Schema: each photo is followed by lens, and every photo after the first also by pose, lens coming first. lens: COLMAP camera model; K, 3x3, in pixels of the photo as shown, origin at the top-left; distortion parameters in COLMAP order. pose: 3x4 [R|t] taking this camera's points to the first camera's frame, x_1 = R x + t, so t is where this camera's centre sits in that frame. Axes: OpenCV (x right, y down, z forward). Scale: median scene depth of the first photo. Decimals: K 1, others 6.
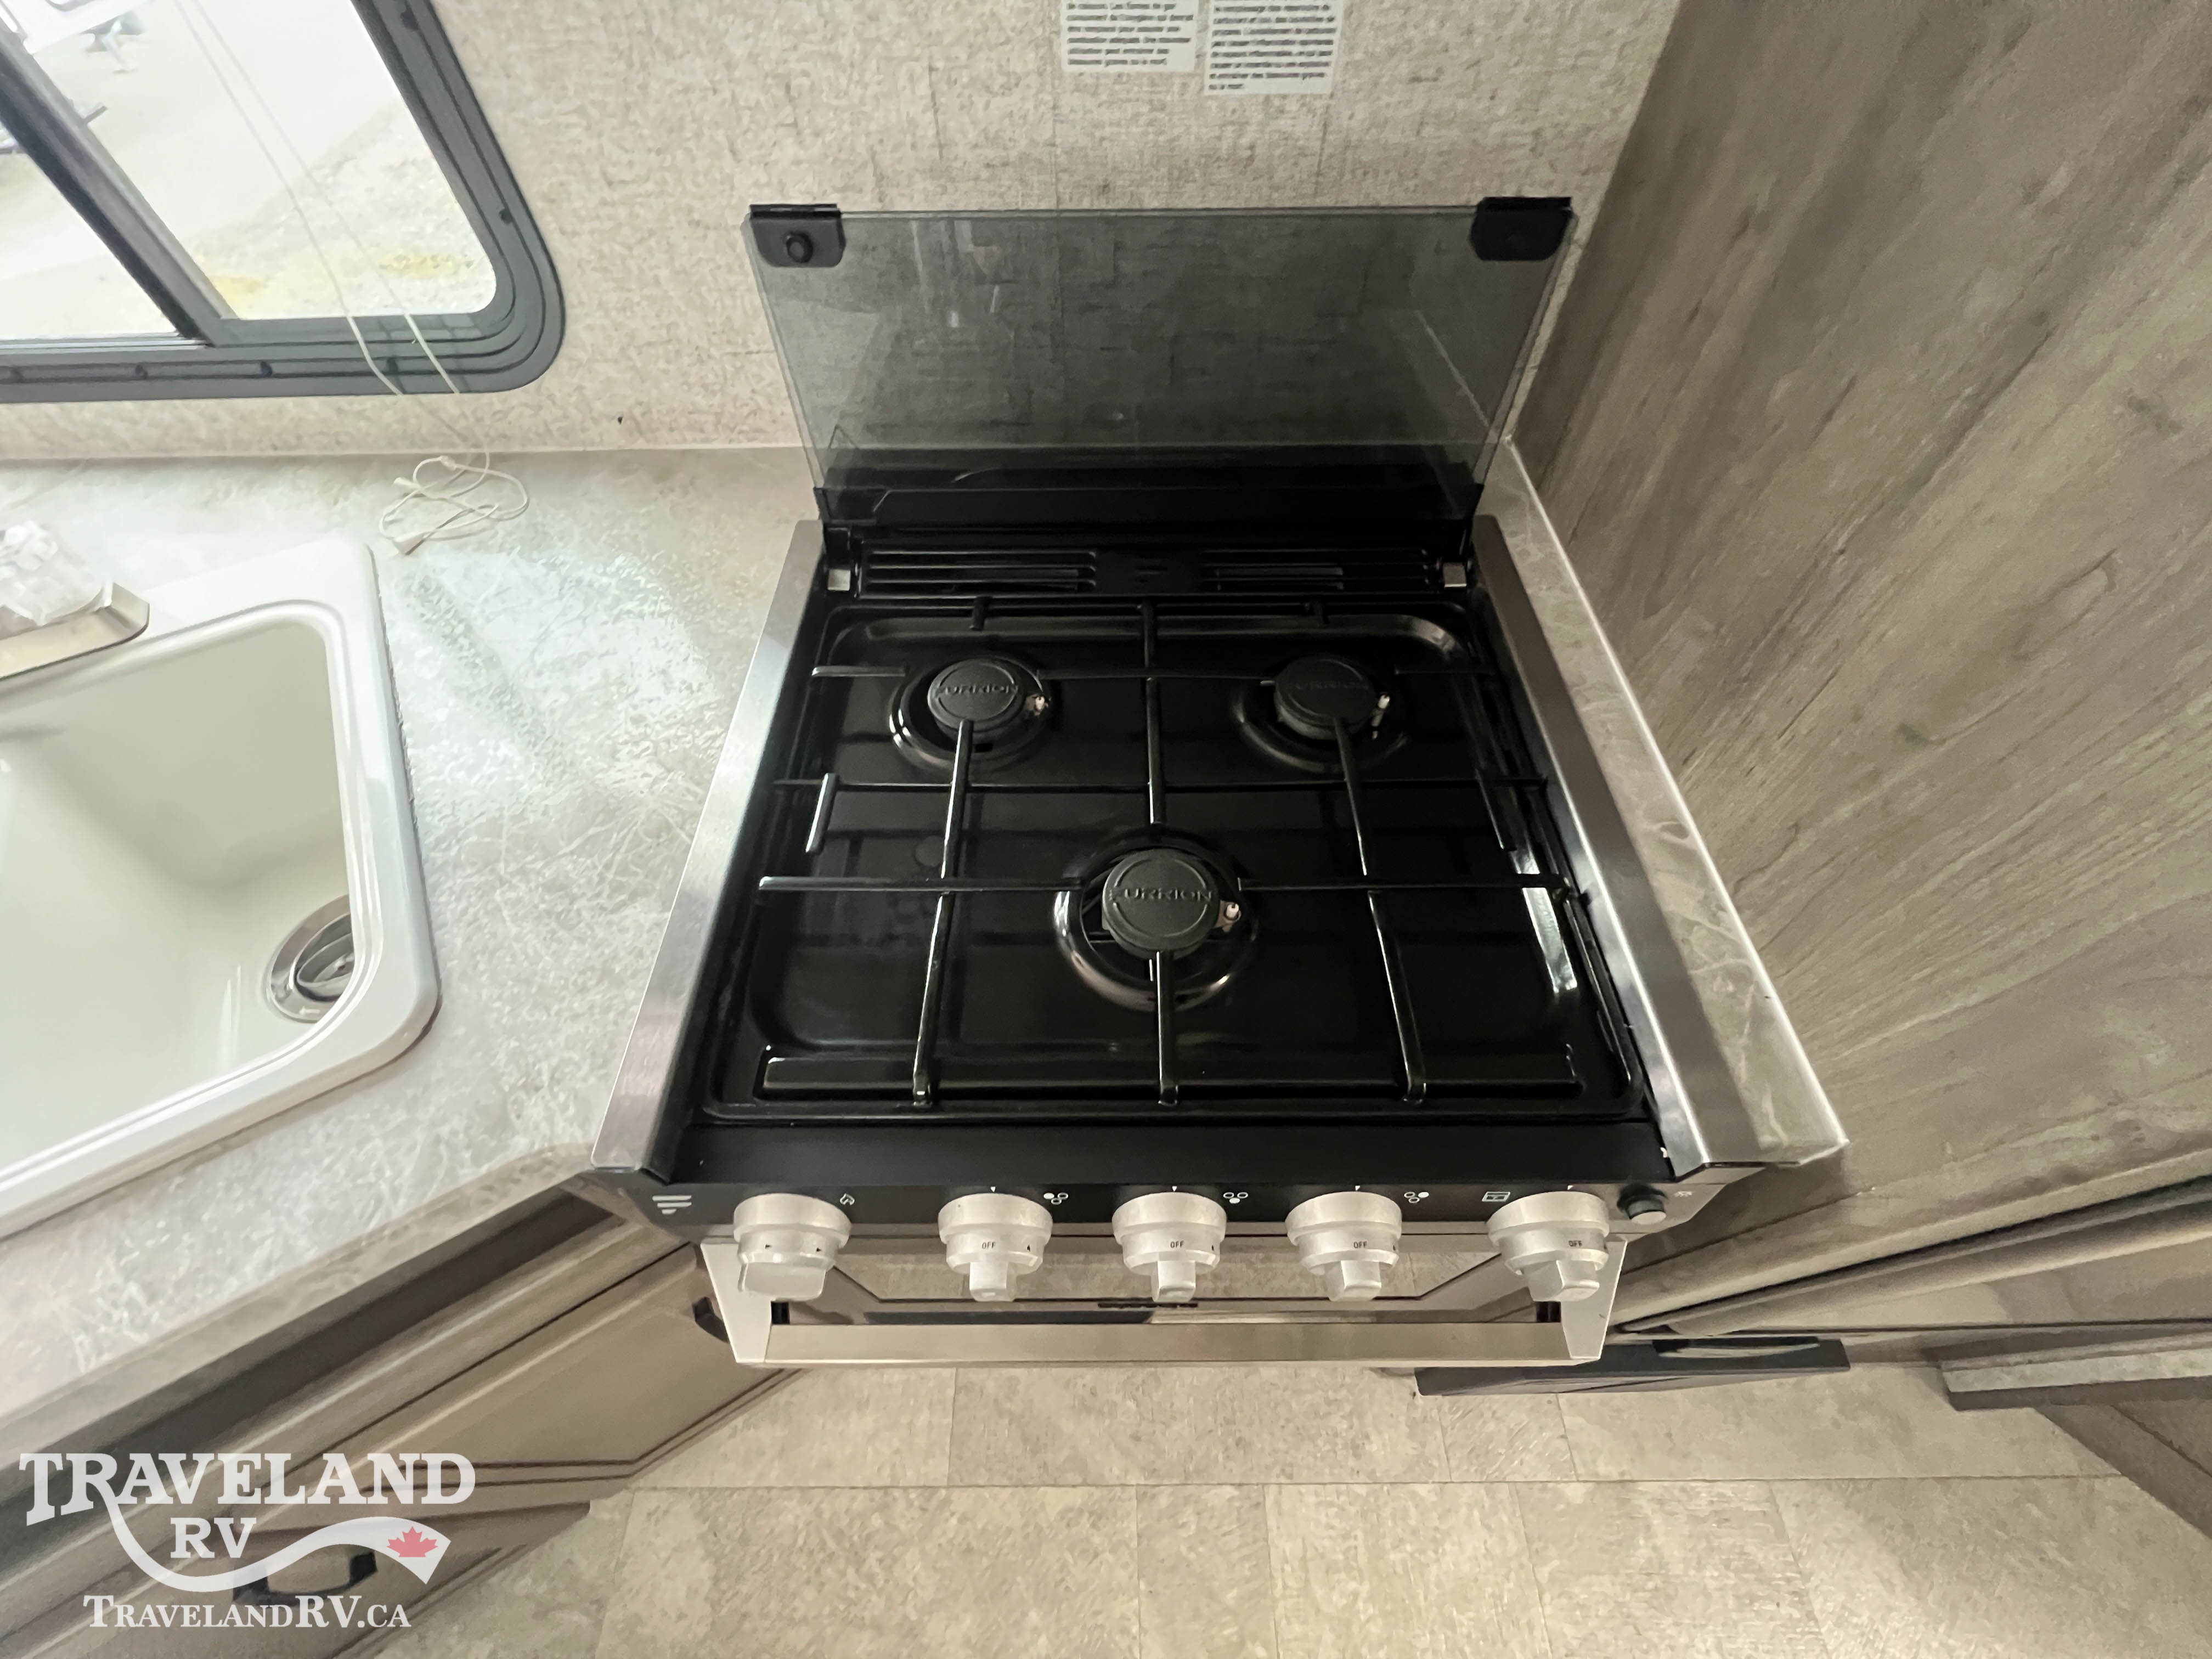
lens RADIAL K [[884.4, 0, 1103.9], [0, 884.4, 829.3], [0, 0, 1]] dist [-0.002162, 0.000358]
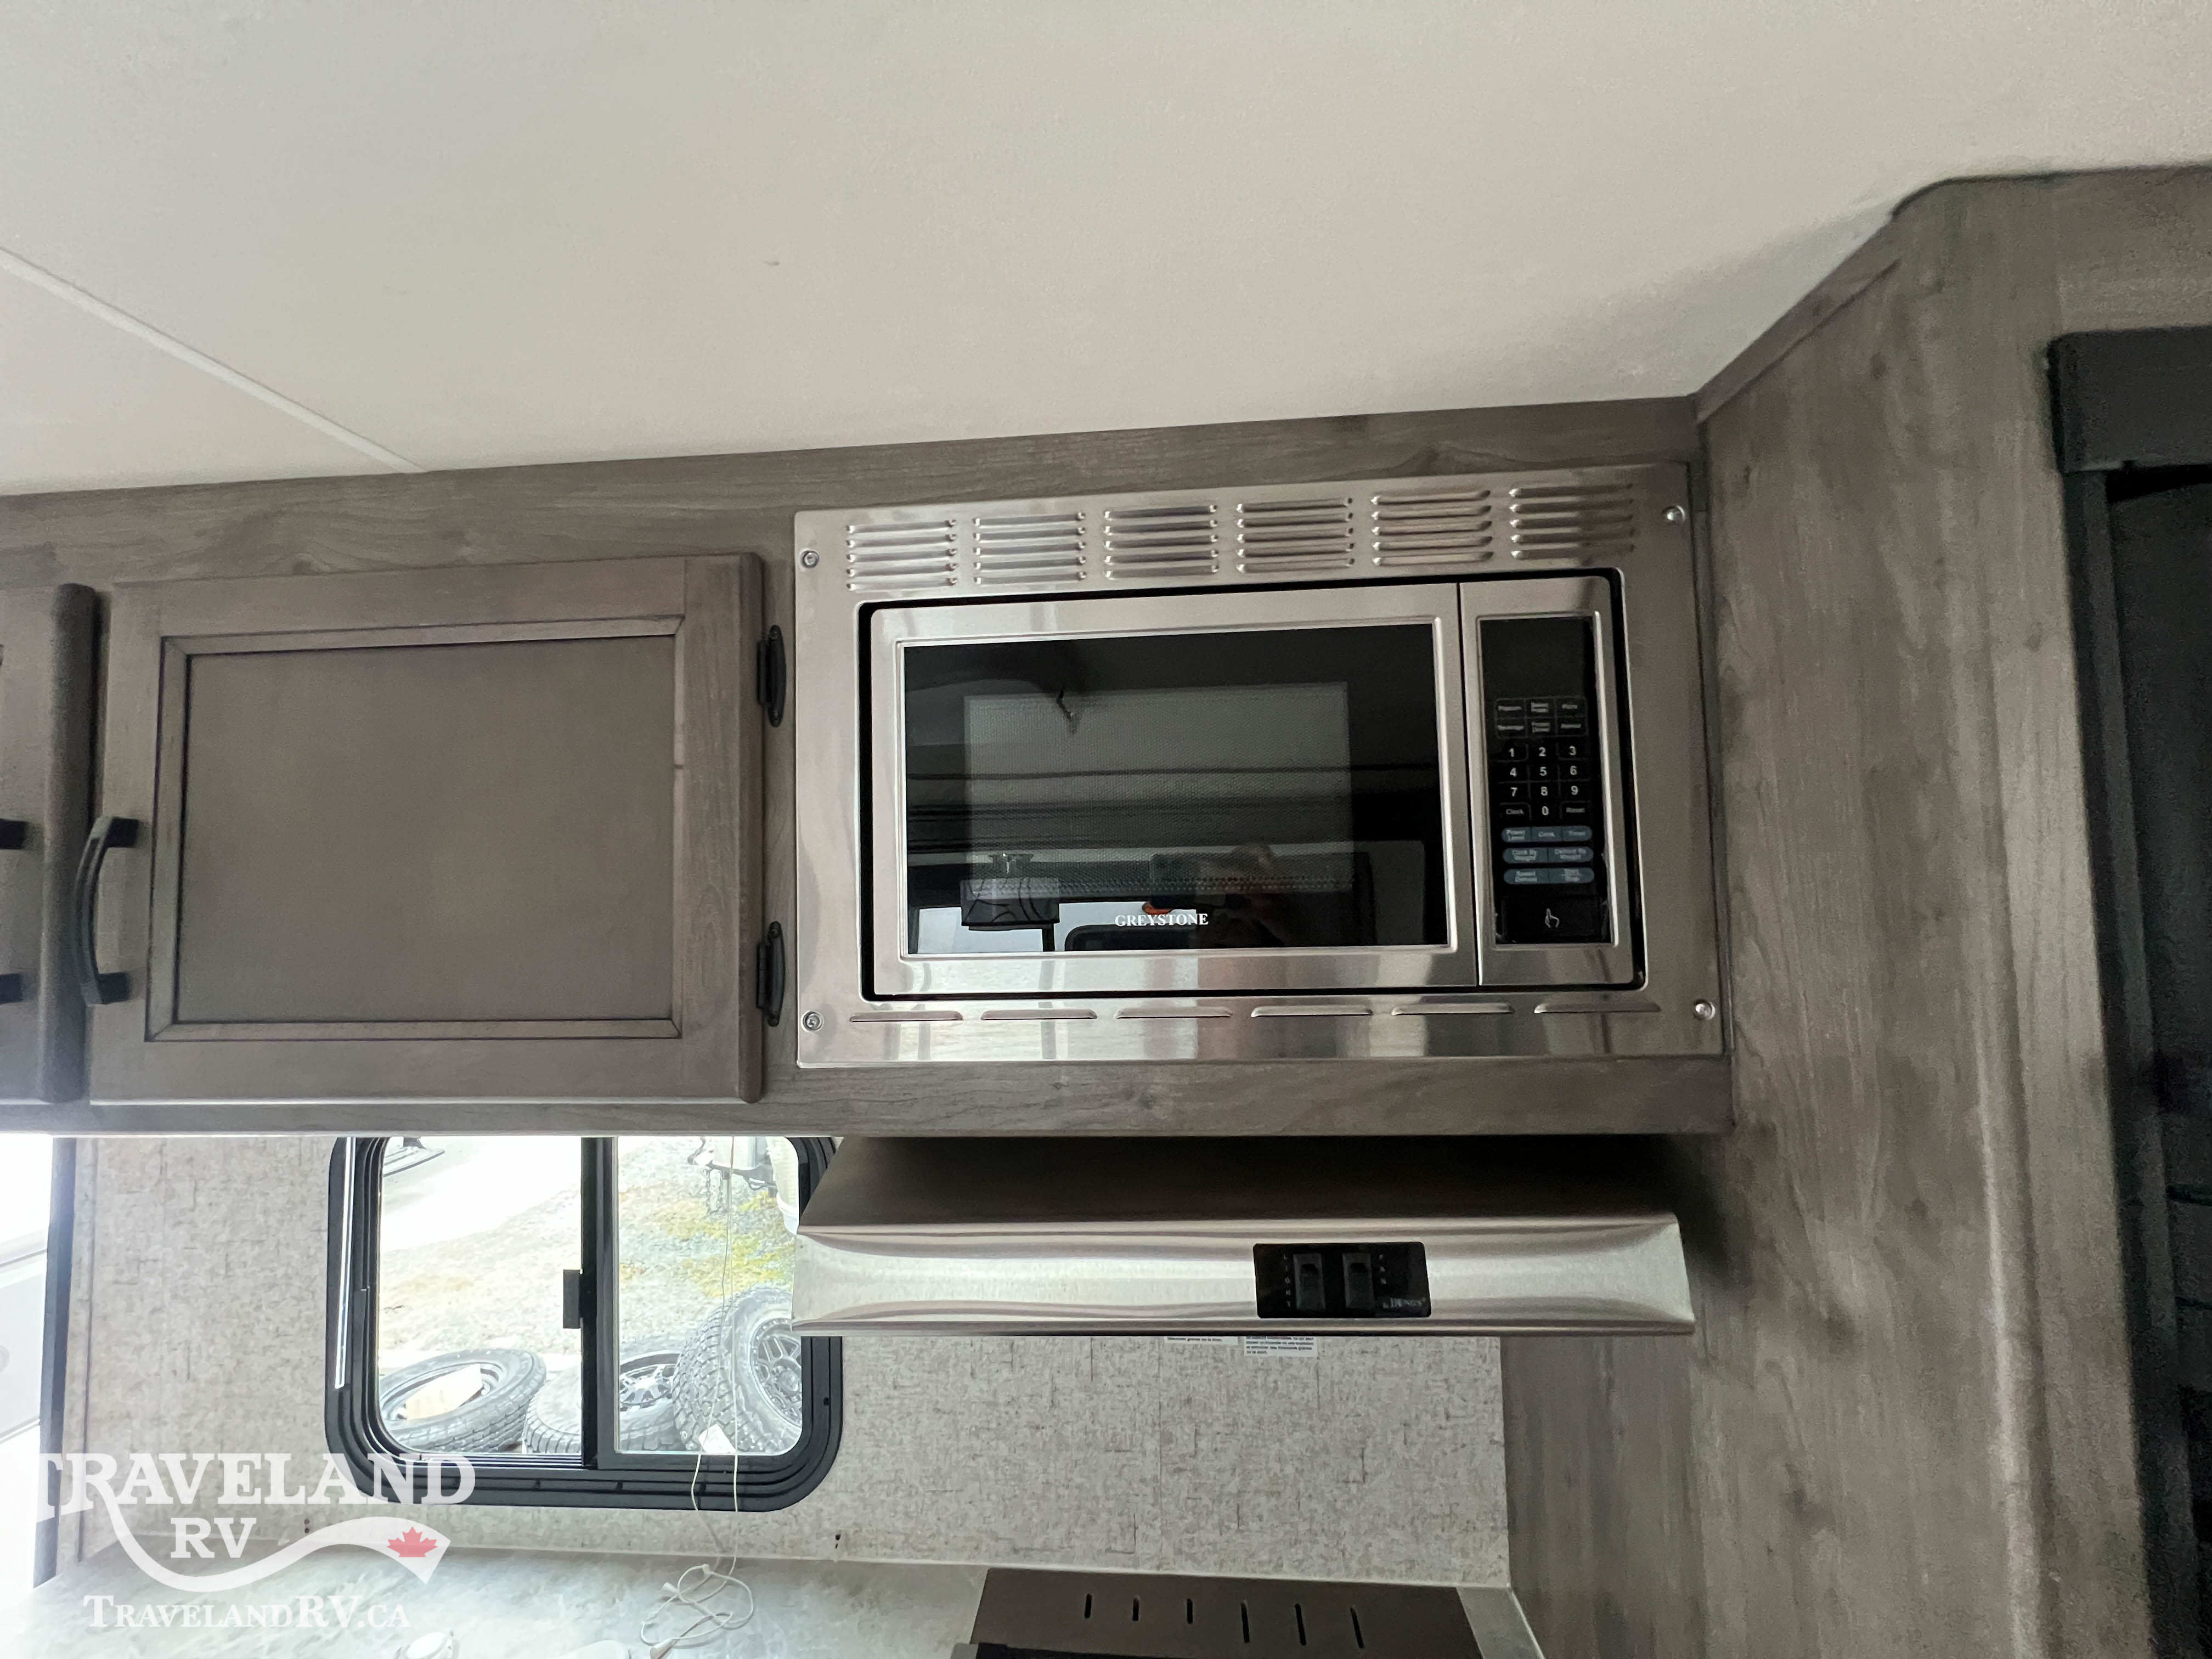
lens RADIAL K [[884.4, 0, 1104.0], [0, 884.4, 829.4], [0, 0, 1]] dist [-0.002162, 0.000358]
pose [[0.997049, -0.012544, -0.075735, -0.019189], [-0.057459, 0.532287, -0.844611, 0.116630], [0.050907, 0.846471, 0.529996, -0.841032]]
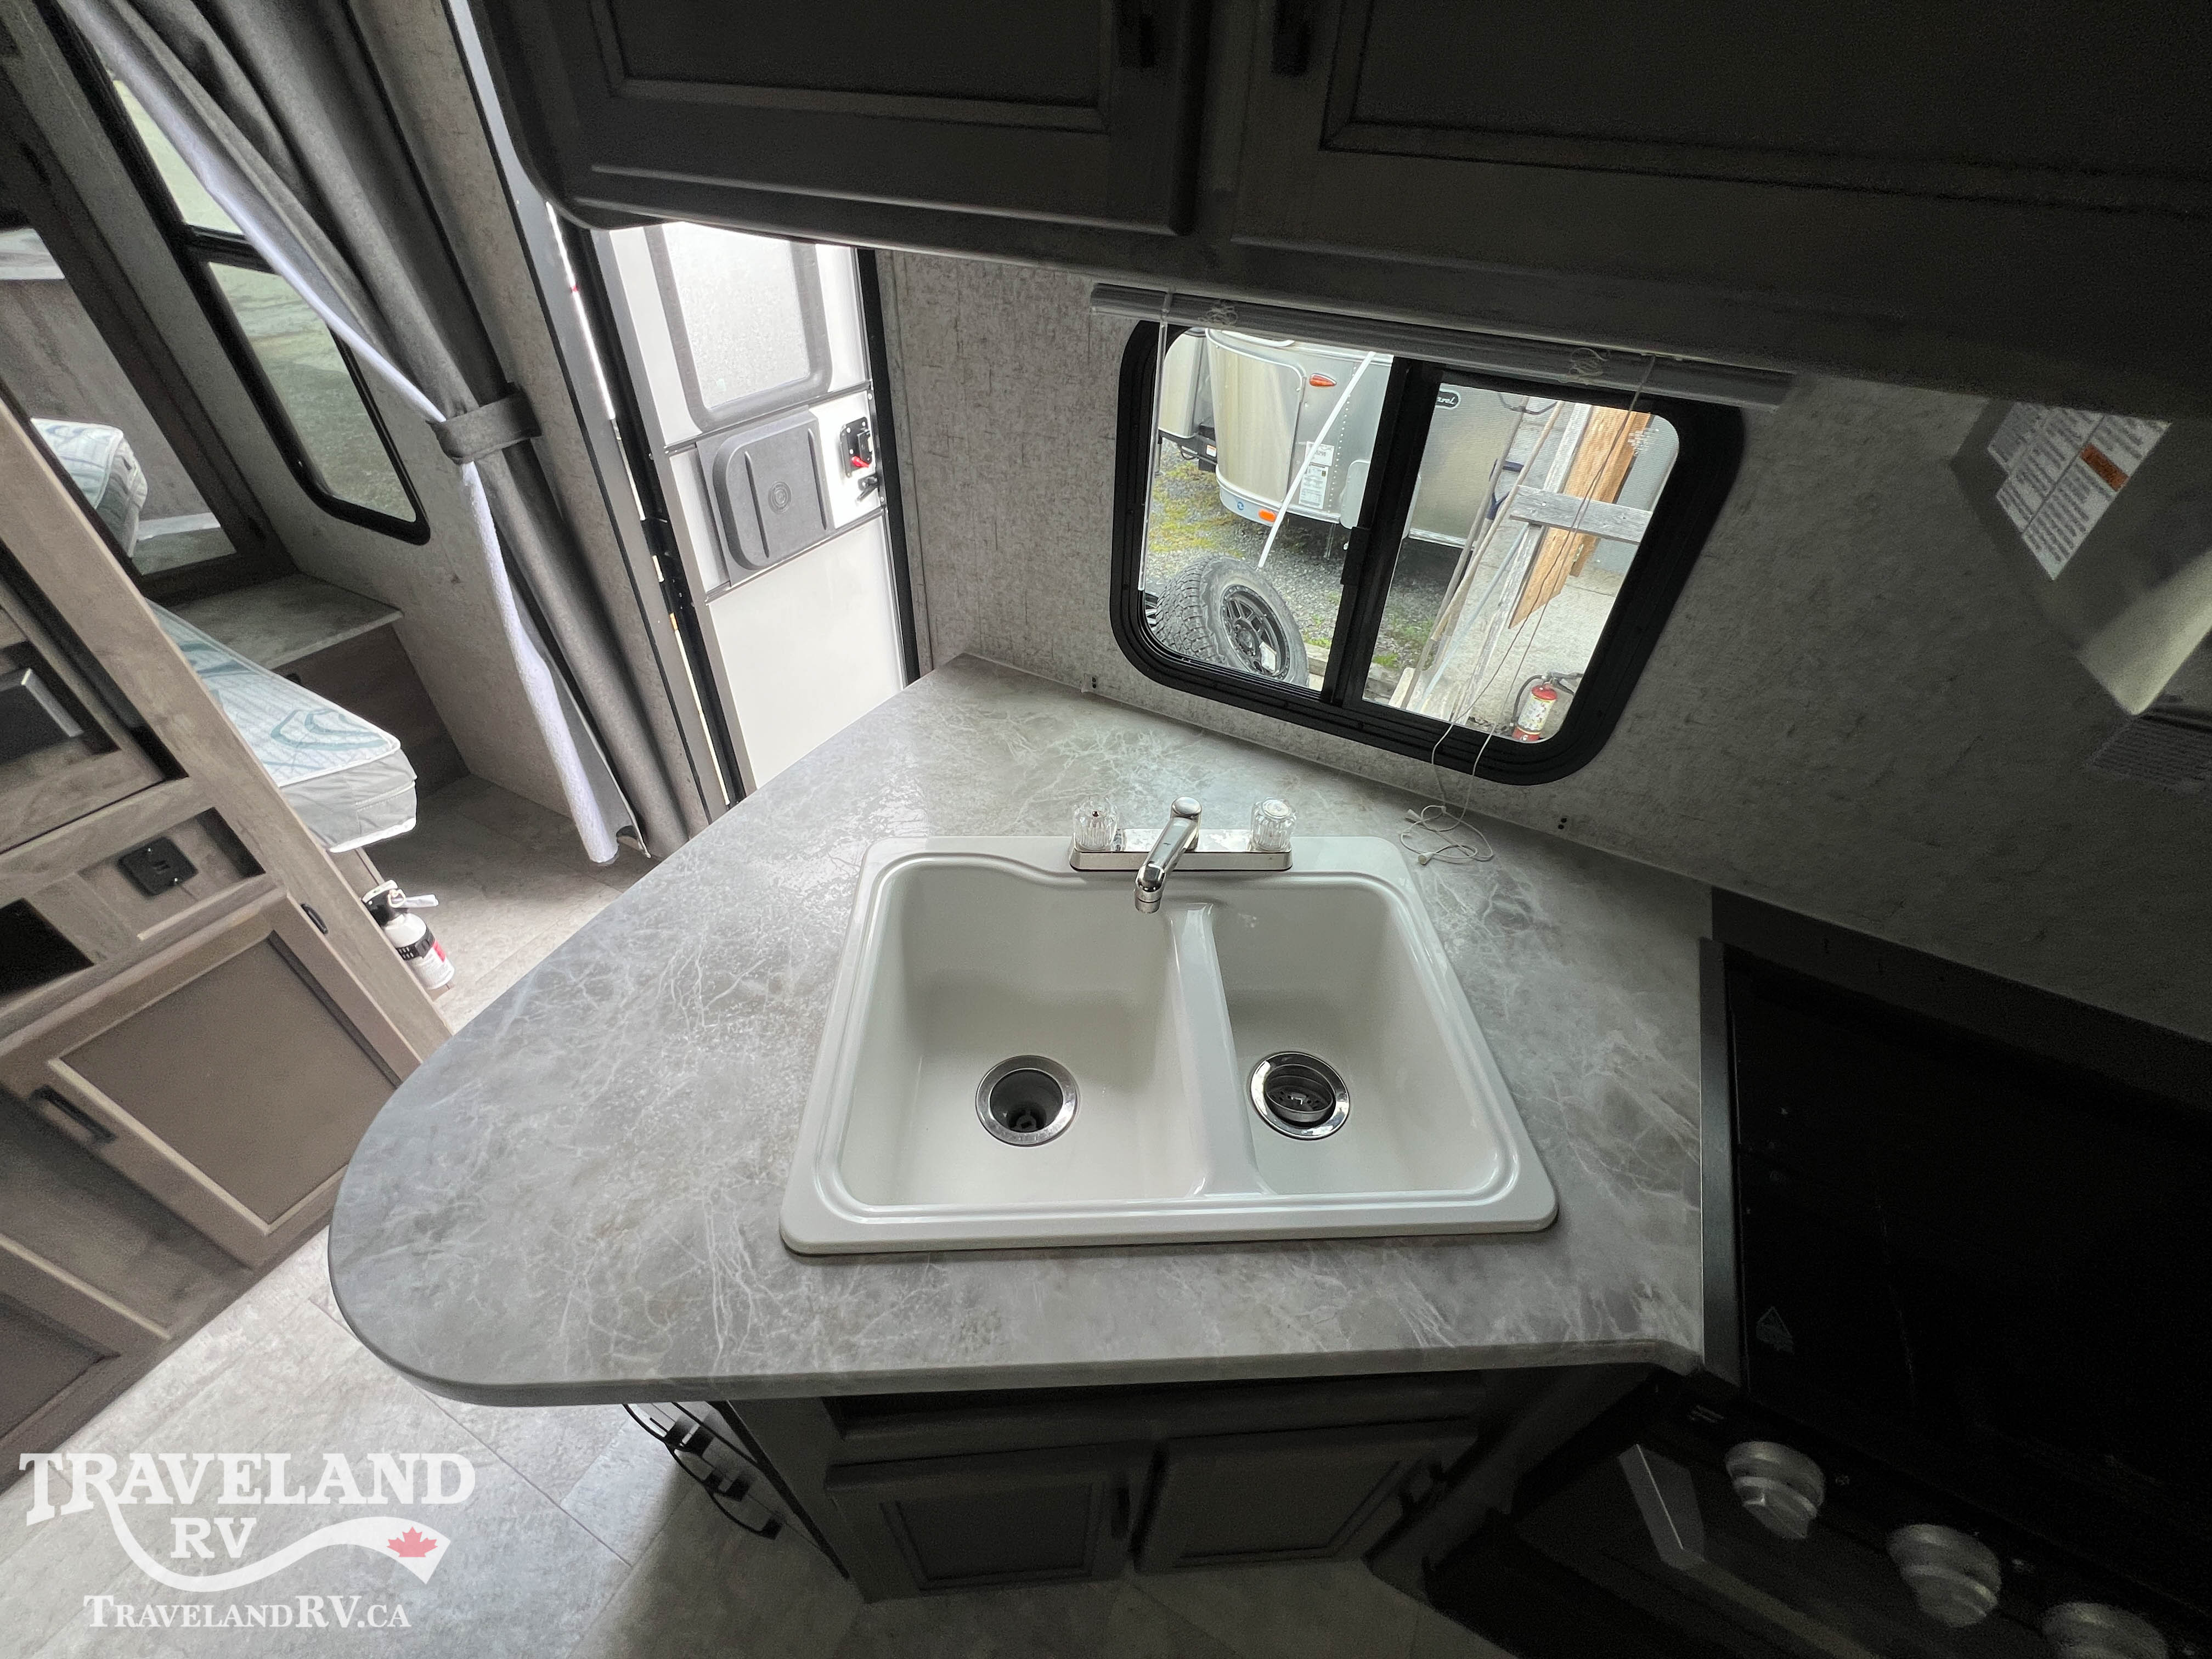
lens RADIAL K [[884.4, 0, 1105.9], [0, 884.4, 825.4], [0, 0, 1]] dist [-0.002162, 0.000358]
pose [[0.886505, 0.333625, -0.320630, -0.978866], [-0.405252, 0.894246, -0.189988, 0.176592], [0.223337, 0.298361, 0.927955, -0.703970]]
